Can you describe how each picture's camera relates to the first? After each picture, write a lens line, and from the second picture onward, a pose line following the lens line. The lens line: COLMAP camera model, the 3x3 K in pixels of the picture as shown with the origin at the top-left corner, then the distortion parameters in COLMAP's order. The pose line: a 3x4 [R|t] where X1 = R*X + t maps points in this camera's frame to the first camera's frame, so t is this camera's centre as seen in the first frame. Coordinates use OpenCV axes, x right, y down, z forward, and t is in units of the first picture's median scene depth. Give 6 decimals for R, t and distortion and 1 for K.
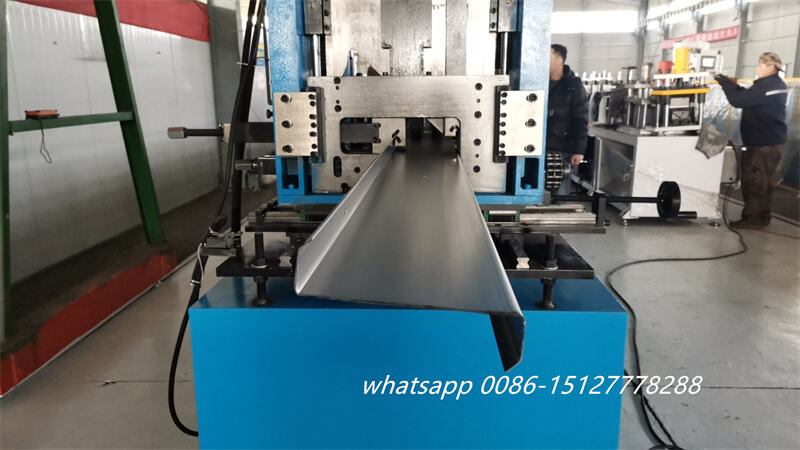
lens RADIAL K [[599.8, 0, 400.0], [0, 599.8, 225.0], [0, 0, 1]] dist [0.094784, -0.135133]
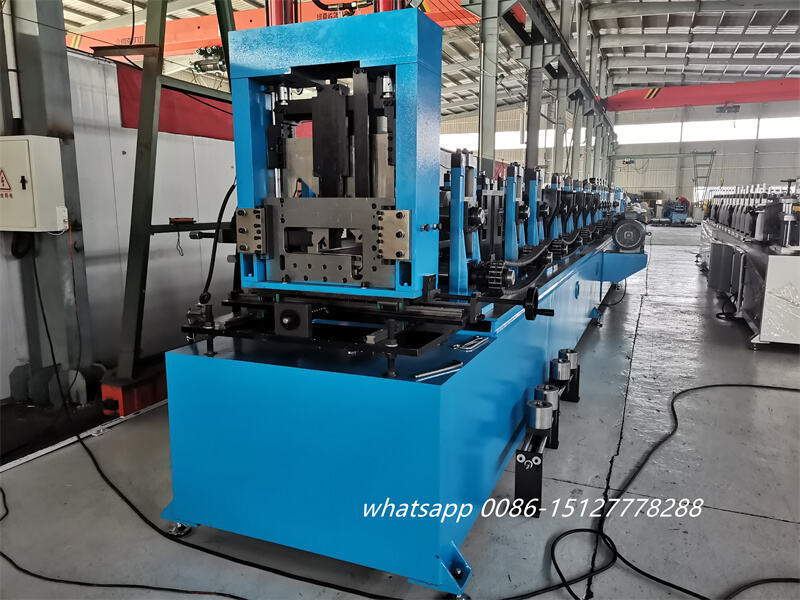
lens RADIAL K [[592.5, 0, 400.0], [0, 592.5, 300.0], [0, 0, 1]] dist [0.097711, -0.095645]
pose [[0.939055, 0.063156, -0.337916, 0.612742], [-0.081556, 0.995845, -0.040517, 0.021866], [0.333953, 0.065607, 0.940304, -0.182158]]
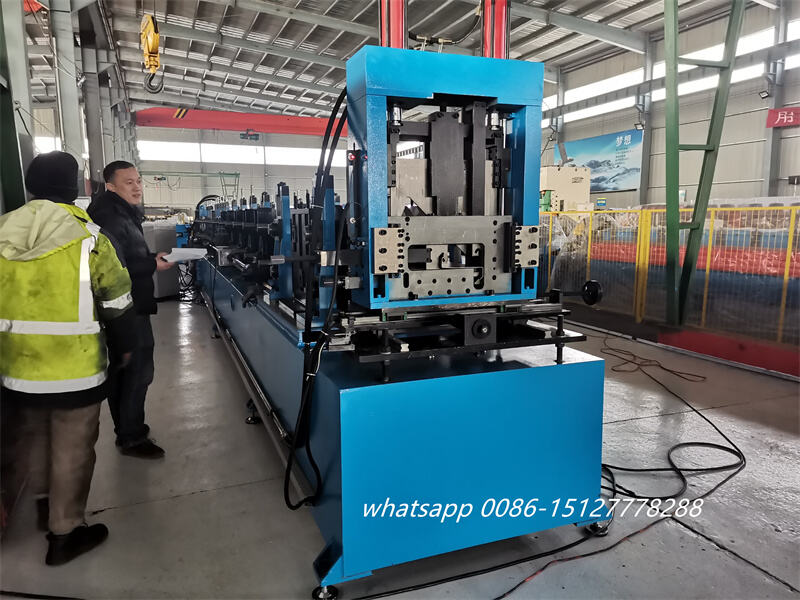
lens RADIAL K [[592.5, 0, 400.0], [0, 592.5, 300.0], [0, 0, 1]] dist [0.097711, -0.095645]
pose [[0.921468, -0.053990, 0.384683, -0.645429], [0.085371, 0.994229, -0.064958, 0.036312], [-0.378956, 0.092698, 0.920760, -0.248521]]
